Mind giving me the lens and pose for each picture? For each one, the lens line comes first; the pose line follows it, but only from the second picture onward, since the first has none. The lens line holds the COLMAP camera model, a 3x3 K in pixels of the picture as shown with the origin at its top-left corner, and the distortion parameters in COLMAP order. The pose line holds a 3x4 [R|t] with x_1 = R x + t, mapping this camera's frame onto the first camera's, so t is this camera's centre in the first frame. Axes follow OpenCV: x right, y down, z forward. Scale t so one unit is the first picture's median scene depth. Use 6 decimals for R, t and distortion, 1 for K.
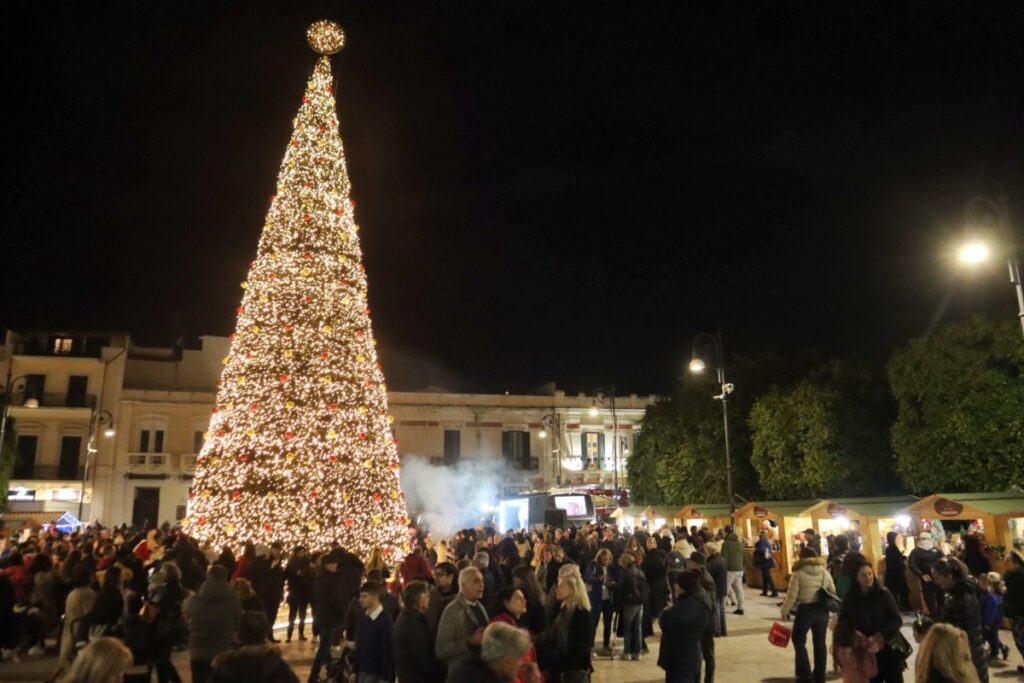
lens RADIAL K [[748.9, 0, 496.2], [0, 748.9, 327.4], [0, 0, 1]] dist [-0.099784, 0.092611]
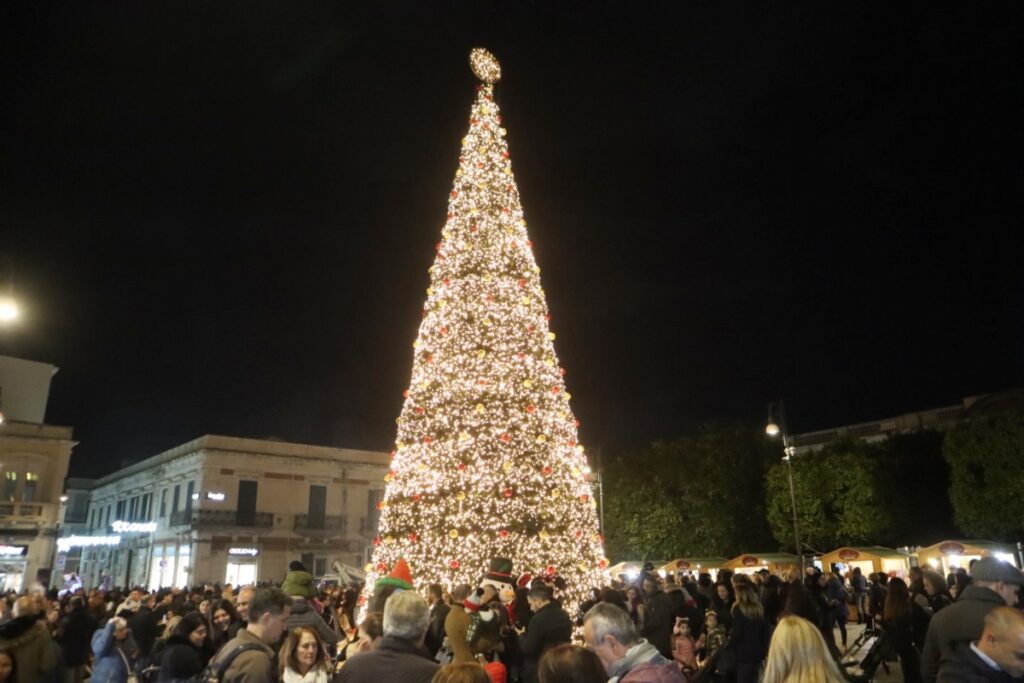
lens RADIAL K [[748.9, 0, 489.7], [0, 748.9, 326.2], [0, 0, 1]] dist [-0.099784, 0.092611]
pose [[0.895940, 0.135871, 0.422884, -0.640594], [-0.093630, 0.988444, -0.119215, 0.070363], [-0.434195, 0.067215, 0.898308, 0.145856]]
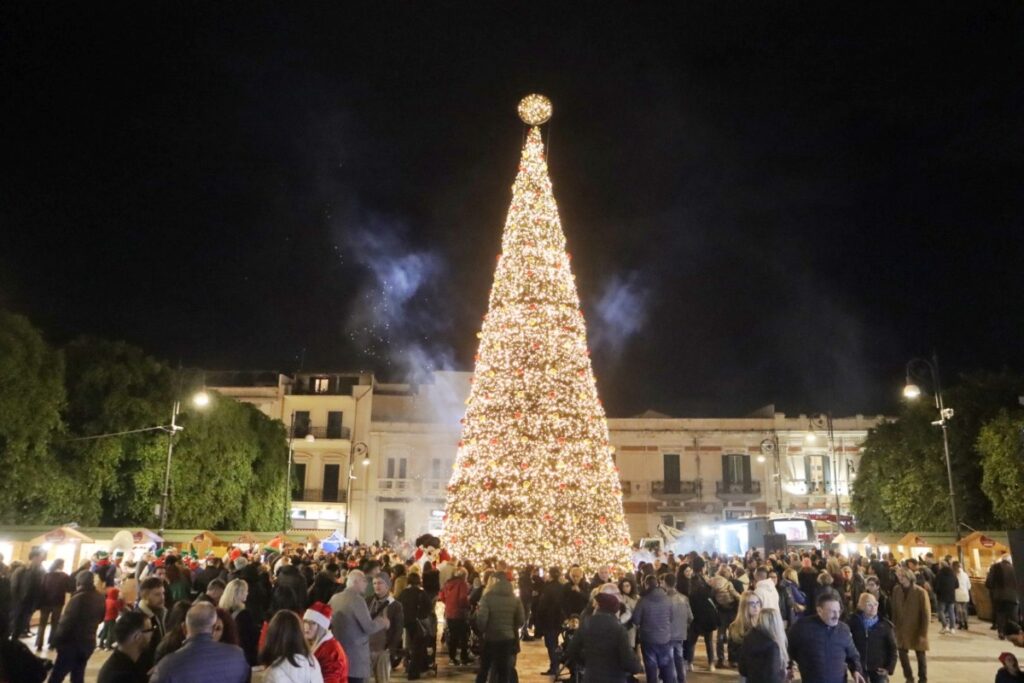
lens RADIAL K [[748.9, 0, 497.6], [0, 748.9, 326.9], [0, 0, 1]] dist [-0.099784, 0.092611]
pose [[0.959021, -0.052339, -0.278459, 0.012788], [0.044107, 0.998387, -0.035750, -0.025960], [0.279881, 0.022003, 0.959783, -0.109800]]
